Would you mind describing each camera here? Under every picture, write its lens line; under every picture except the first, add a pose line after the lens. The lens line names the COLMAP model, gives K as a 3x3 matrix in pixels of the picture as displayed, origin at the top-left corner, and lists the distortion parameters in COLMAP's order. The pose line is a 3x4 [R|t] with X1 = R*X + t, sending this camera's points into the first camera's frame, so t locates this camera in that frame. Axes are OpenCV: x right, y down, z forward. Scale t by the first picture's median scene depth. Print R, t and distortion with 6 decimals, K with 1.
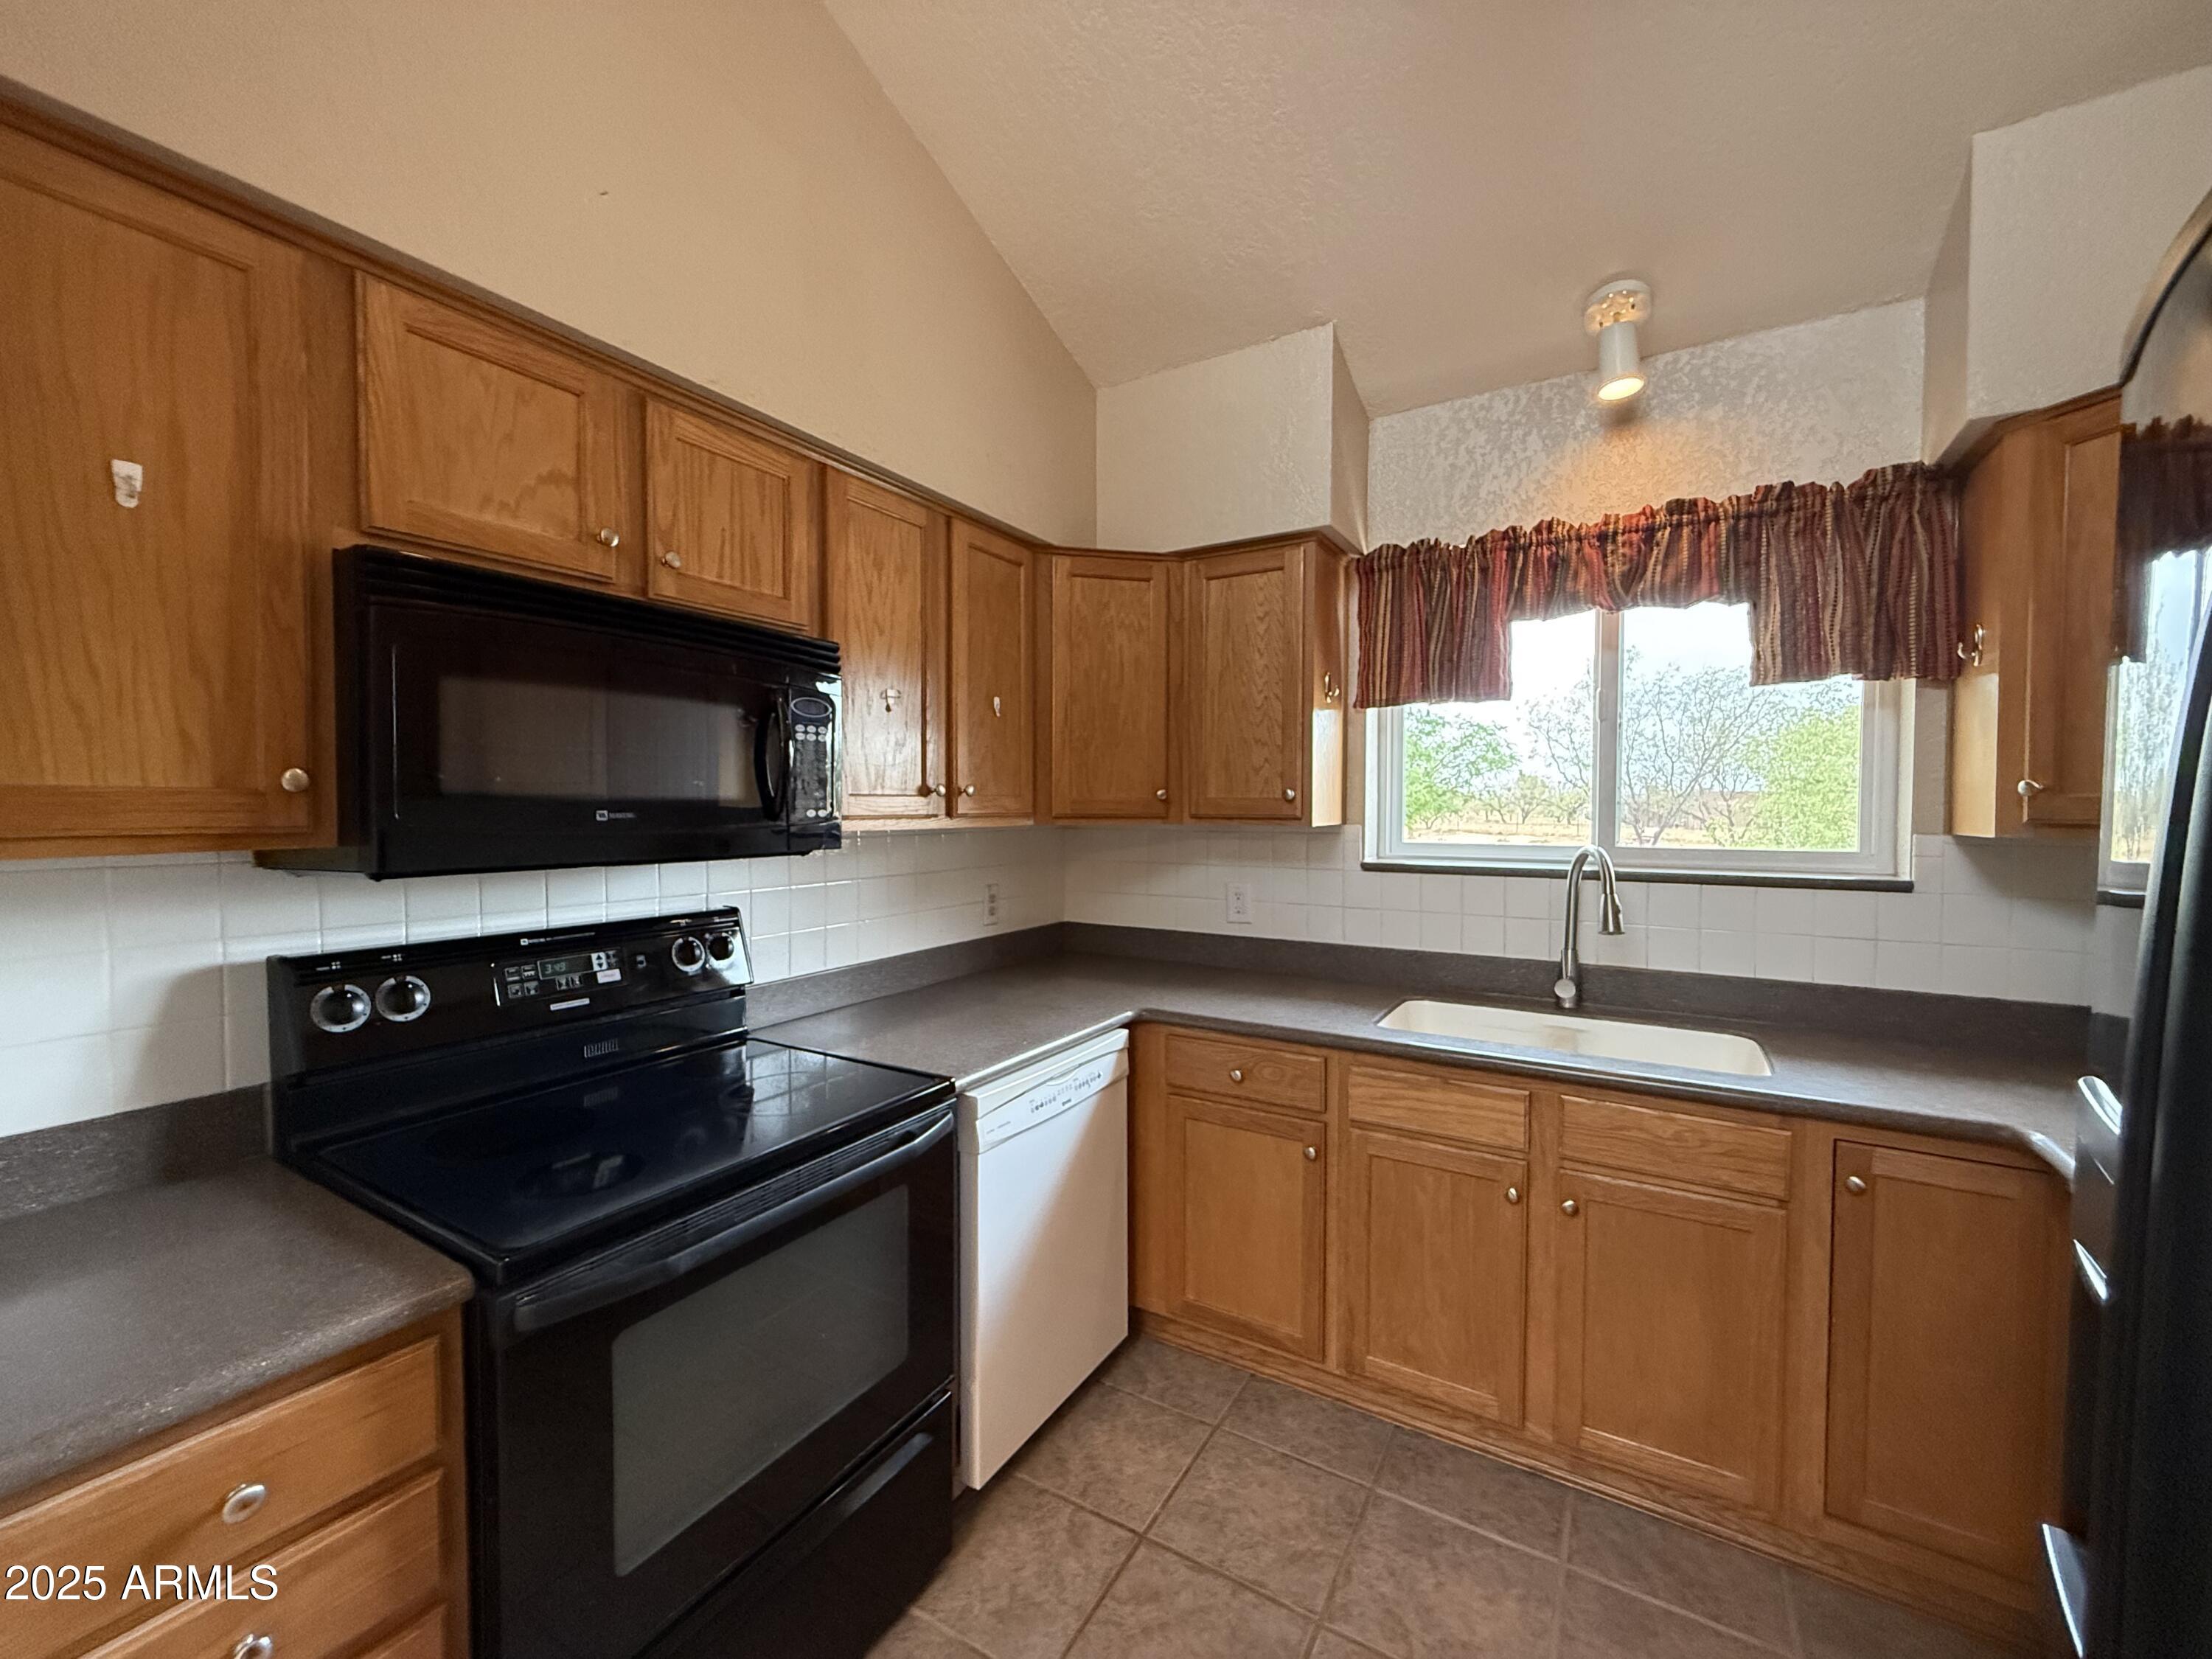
lens RADIAL K [[877.1, 0, 1108.9], [0, 877.1, 829.6], [0, 0, 1]] dist [-0.001346, -0.000014]
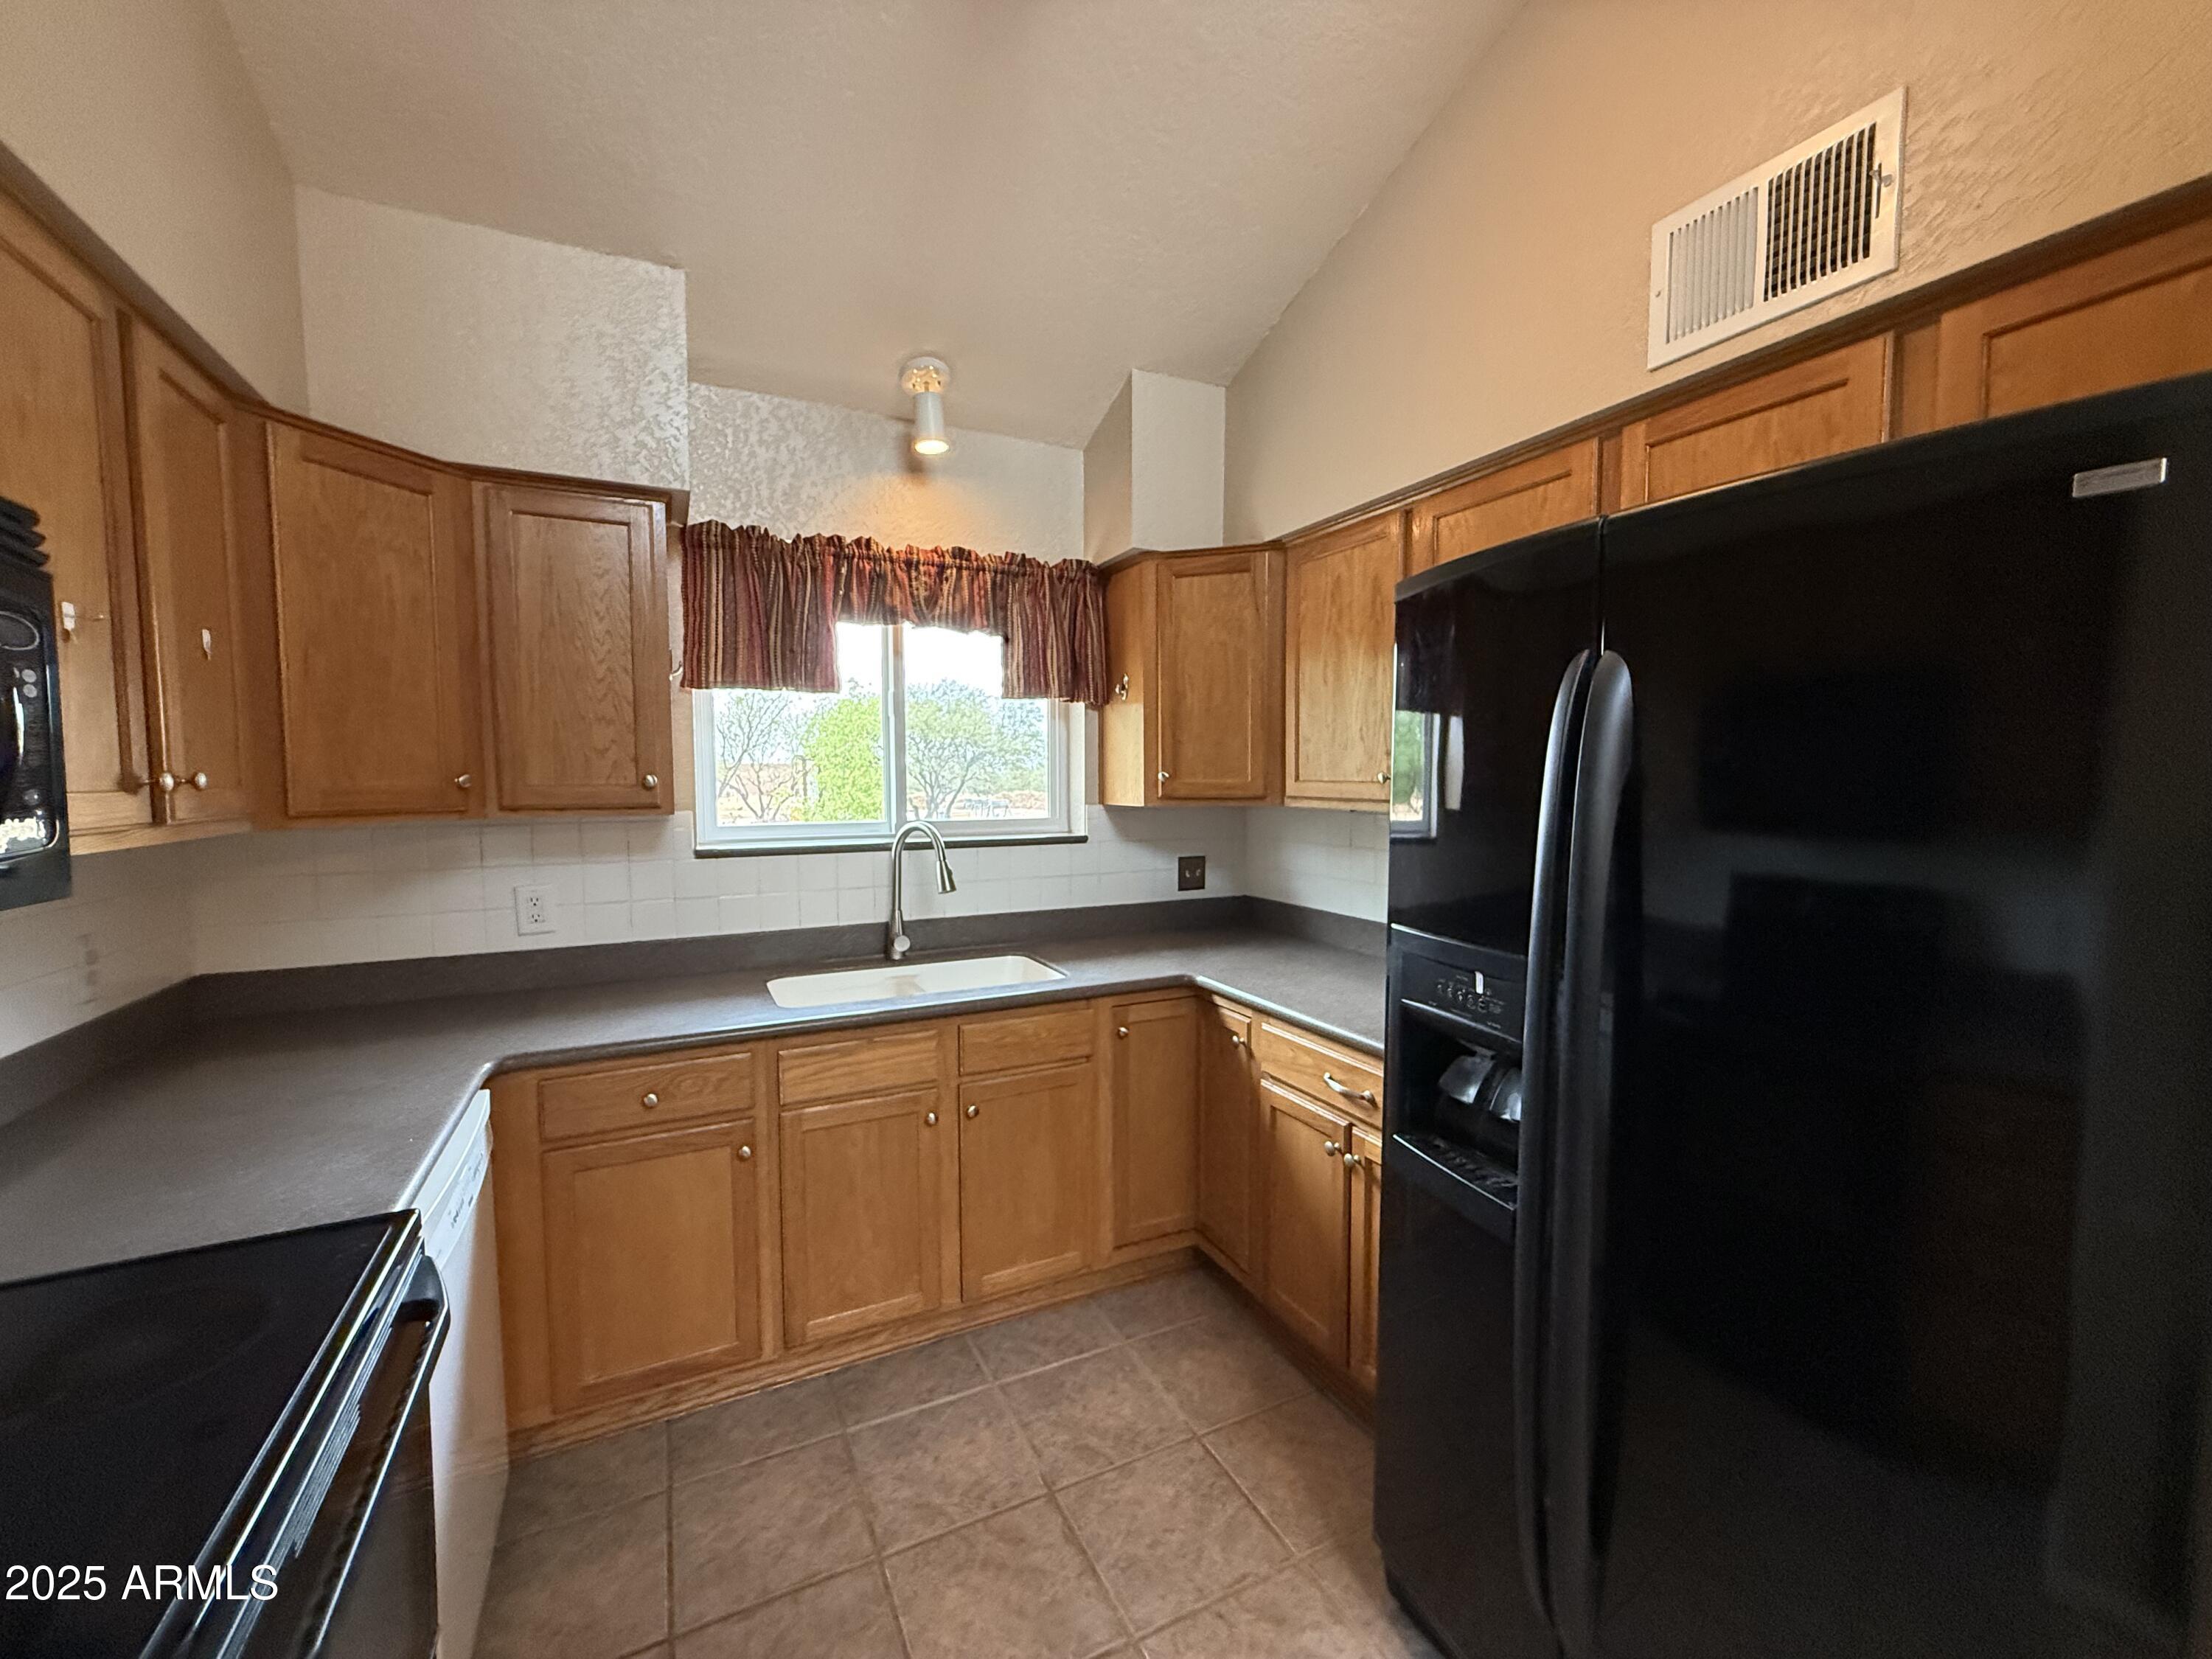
lens RADIAL K [[877.1, 0, 1099.7], [0, 877.1, 828.5], [0, 0, 1]] dist [-0.001346, -0.000014]
pose [[0.543655, -0.054249, 0.837554, -0.331107], [0.027972, 0.998526, 0.046519, -0.022055], [-0.838842, -0.001862, 0.544371, 0.134767]]
